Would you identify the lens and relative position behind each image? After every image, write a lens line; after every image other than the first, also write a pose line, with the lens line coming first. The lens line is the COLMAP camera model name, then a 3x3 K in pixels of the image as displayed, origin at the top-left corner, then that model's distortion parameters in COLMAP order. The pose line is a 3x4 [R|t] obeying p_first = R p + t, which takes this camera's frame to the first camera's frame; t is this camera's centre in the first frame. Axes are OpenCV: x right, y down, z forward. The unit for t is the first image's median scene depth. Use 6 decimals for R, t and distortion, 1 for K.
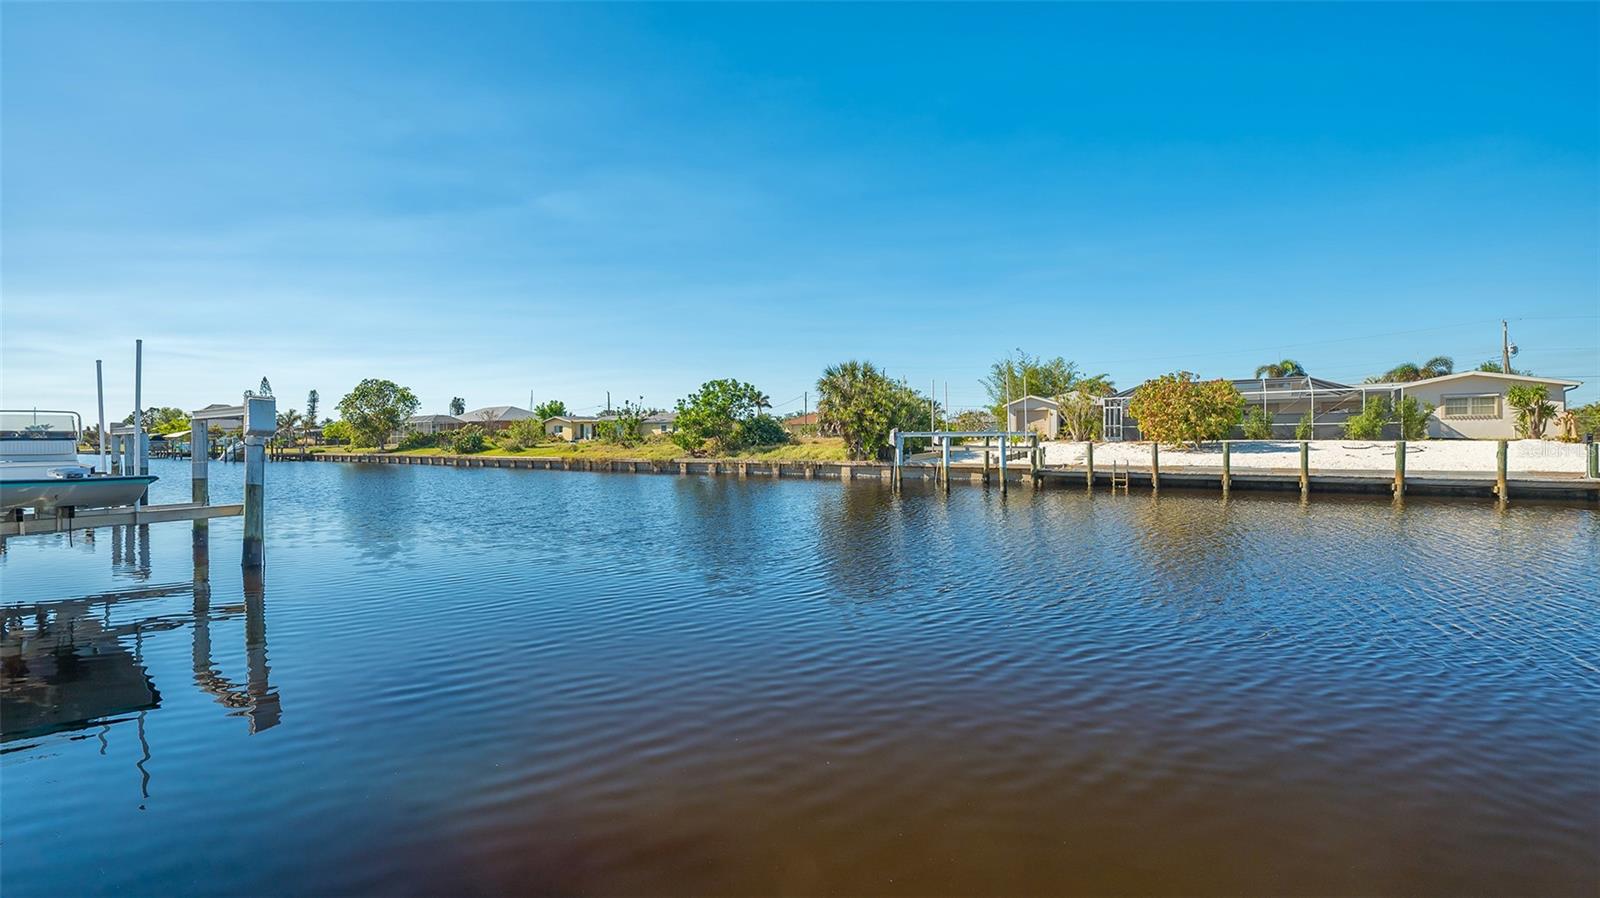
lens RADIAL K [[644.9, 0, 793.5], [0, 644.9, 442.5], [0, 0, 1]] dist [0.000502, 0.000035]
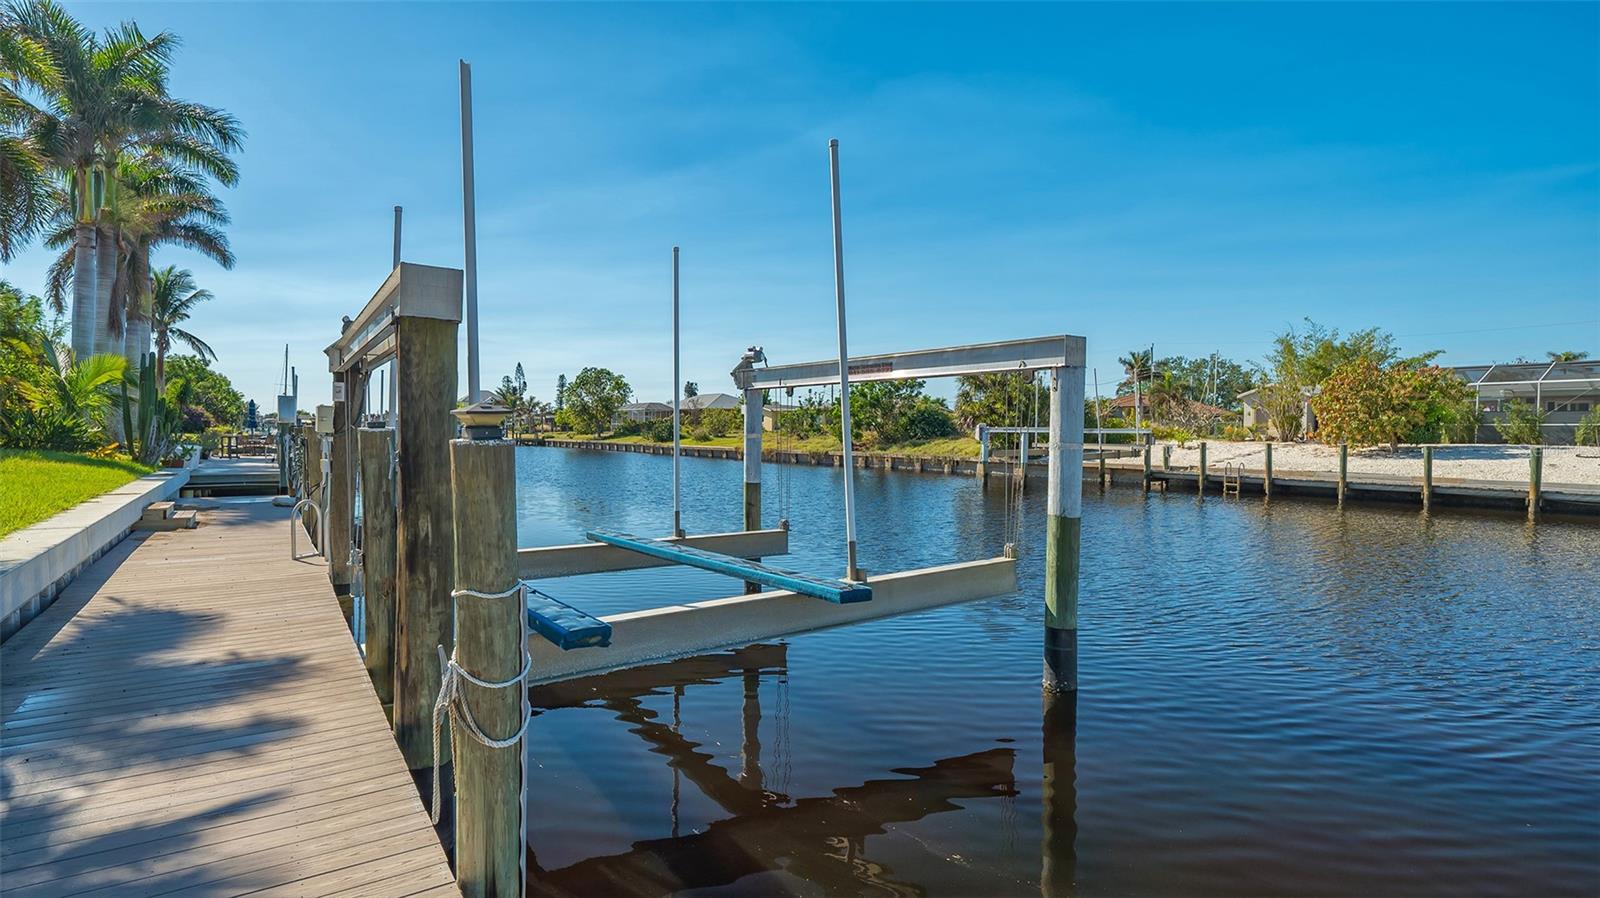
lens RADIAL K [[844.7, 0, 806.5], [0, 844.7, 449.6], [0, 0, 1]] dist [0.015066, -0.001718]
pose [[0.930903, 0.025037, -0.364406, 0.256250], [-0.019098, 0.999620, 0.019894, -0.001564], [0.364766, -0.011560, 0.931027, -0.207259]]
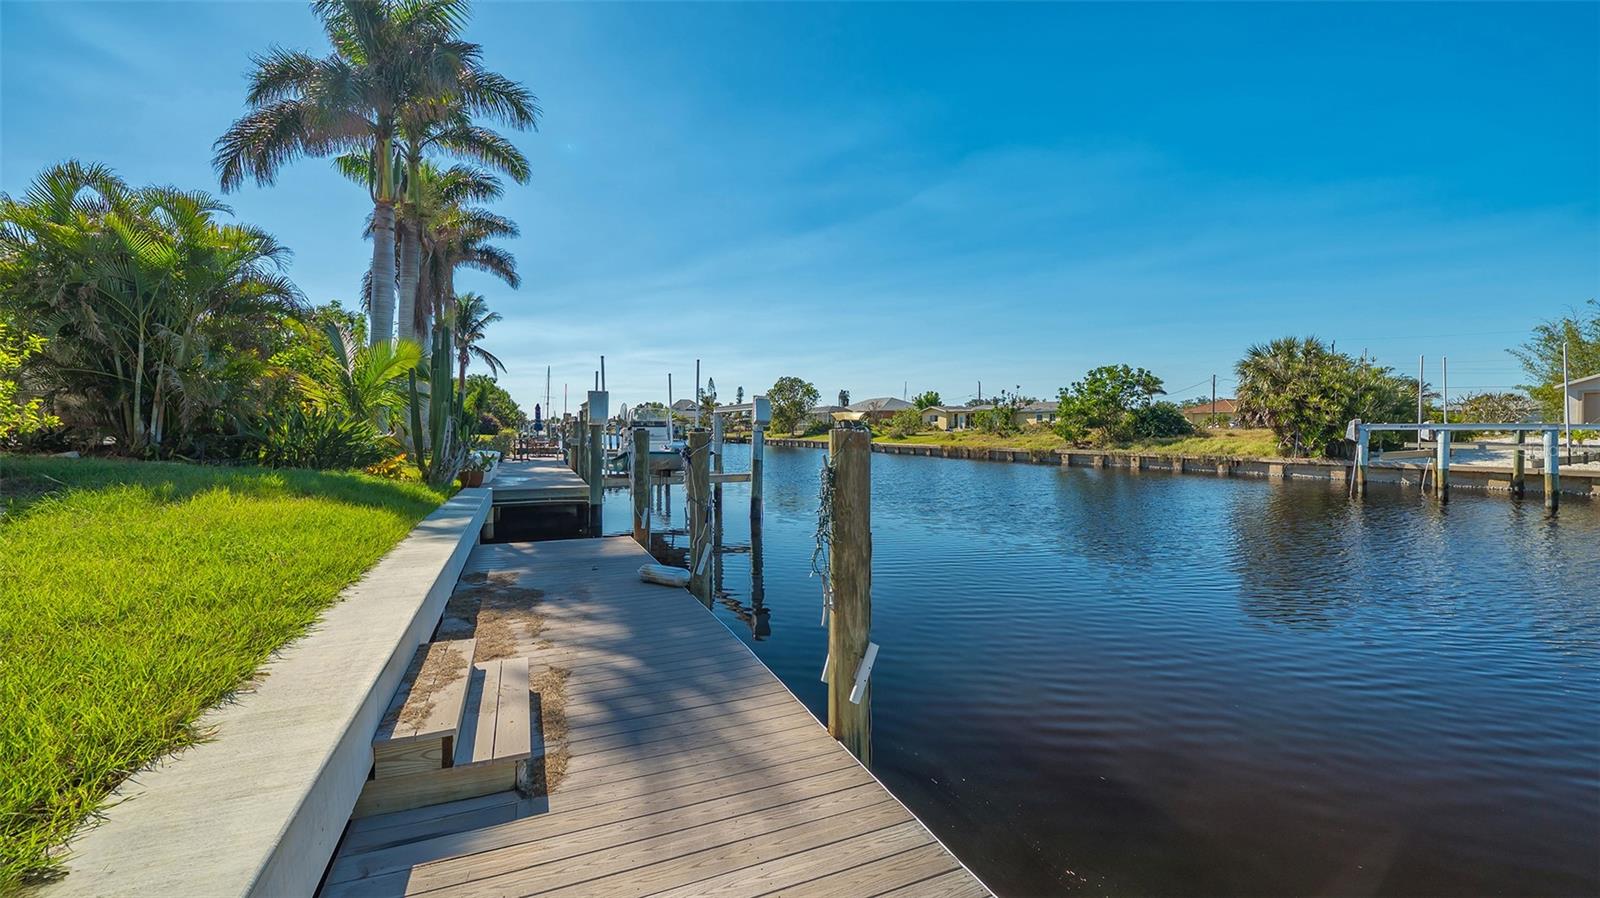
lens RADIAL K [[644.9, 0, 791.2], [0, 644.9, 447.3], [0, 0, 1]] dist [0.000502, 0.000035]
pose [[0.850455, 0.025344, -0.525436, -0.012939], [-0.012324, 0.999525, 0.028264, -0.000579], [0.525903, -0.017562, 0.850363, -0.038982]]
